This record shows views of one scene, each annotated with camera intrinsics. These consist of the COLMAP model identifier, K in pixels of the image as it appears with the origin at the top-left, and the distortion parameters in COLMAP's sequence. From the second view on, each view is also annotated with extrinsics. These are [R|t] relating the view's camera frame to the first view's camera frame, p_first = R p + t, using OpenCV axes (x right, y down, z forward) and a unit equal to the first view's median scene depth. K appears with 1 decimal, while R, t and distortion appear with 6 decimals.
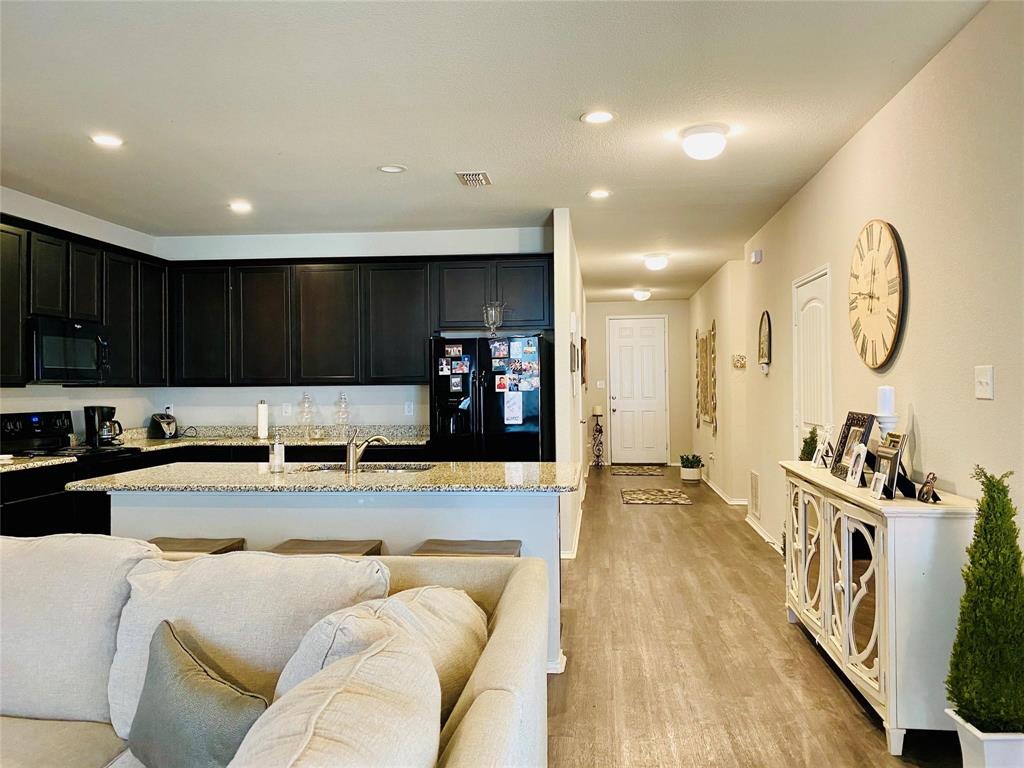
lens RADIAL K [[798.0, 0, 543.9], [0, 798.0, 386.5], [0, 0, 1]] dist [-0.015389, -0.000064]
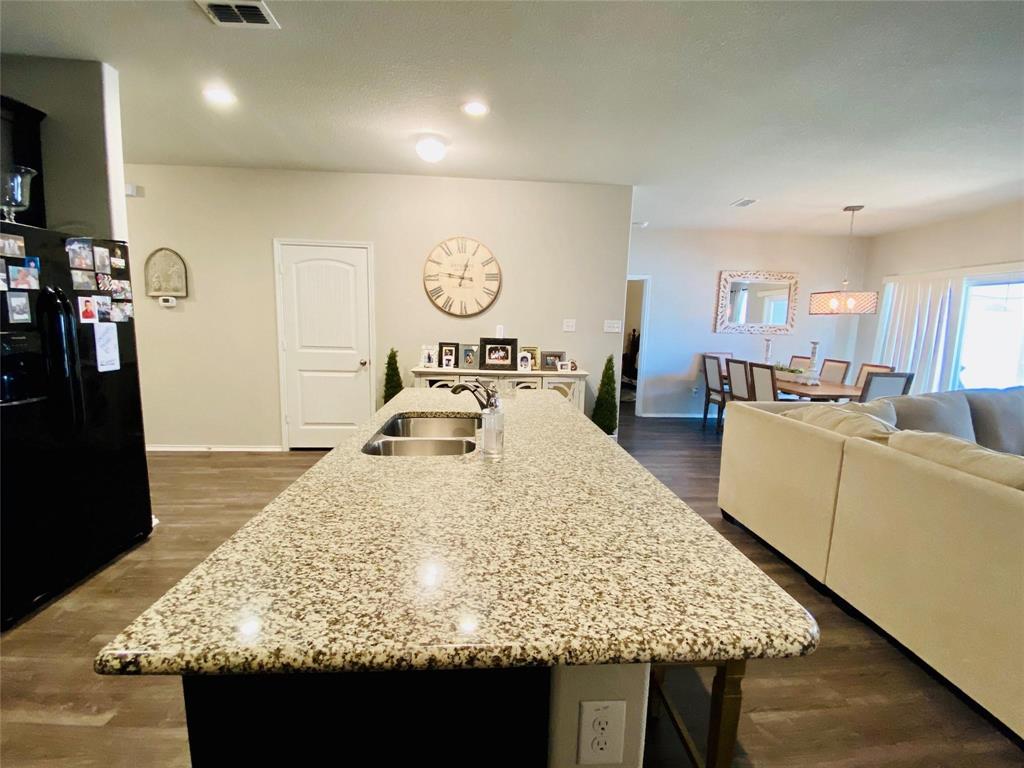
lens RADIAL K [[426.5, 0, 513.9], [0, 426.5, 393.4], [0, 0, 1]] dist [0.008695, -0.010962]
pose [[-0.149562, -0.155648, 0.976425, -0.457337], [-0.023647, 0.987813, 0.153841, 0.001963], [-0.988470, -0.000081, -0.151420, 0.707147]]
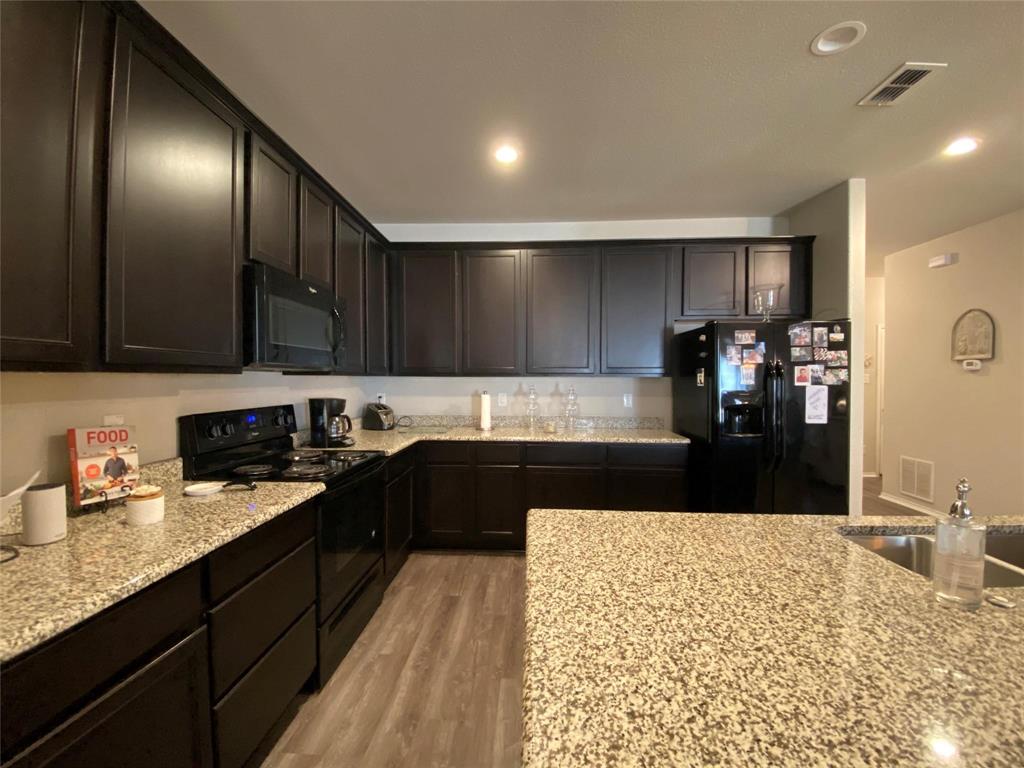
lens RADIAL K [[426.5, 0, 517.9], [0, 426.5, 385.2], [0, 0, 1]] dist [0.008695, -0.010962]
pose [[0.999158, 0.010479, 0.039664, -0.378544], [-0.011086, 0.999824, 0.015125, 0.002737], [-0.039498, -0.015552, 0.999099, 0.549832]]
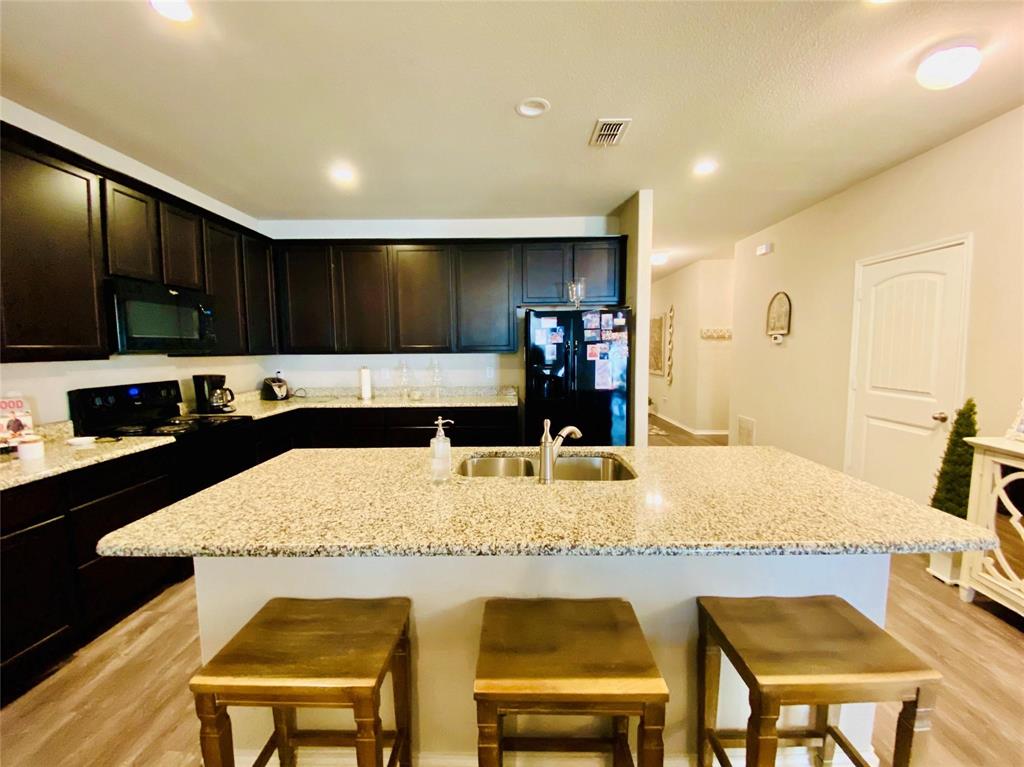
lens RADIAL K [[426.5, 0, 520.2], [0, 426.5, 386.6], [0, 0, 1]] dist [0.008695, -0.010962]
pose [[0.997468, -0.006459, 0.070824, -0.195234], [0.000141, 0.996045, 0.088853, -0.008955], [-0.071118, -0.088618, 0.993524, 0.417145]]
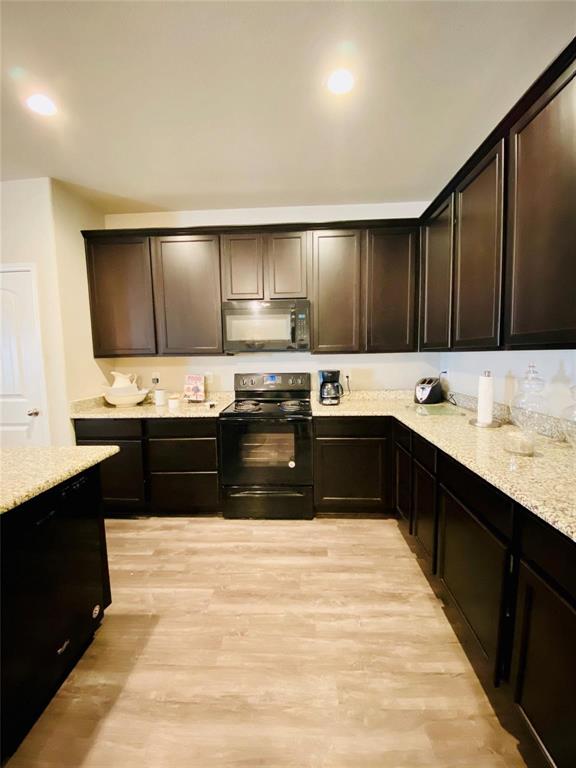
lens RADIAL K [[319.9, 0, 292.7], [0, 319.9, 380.1], [0, 0, 1]] dist [0.008695, -0.010962]
pose [[0.013773, 0.090087, -0.995839, -0.086794], [0.018489, 0.995740, 0.090334, -0.004059], [0.999734, -0.019657, 0.012049, 0.935181]]
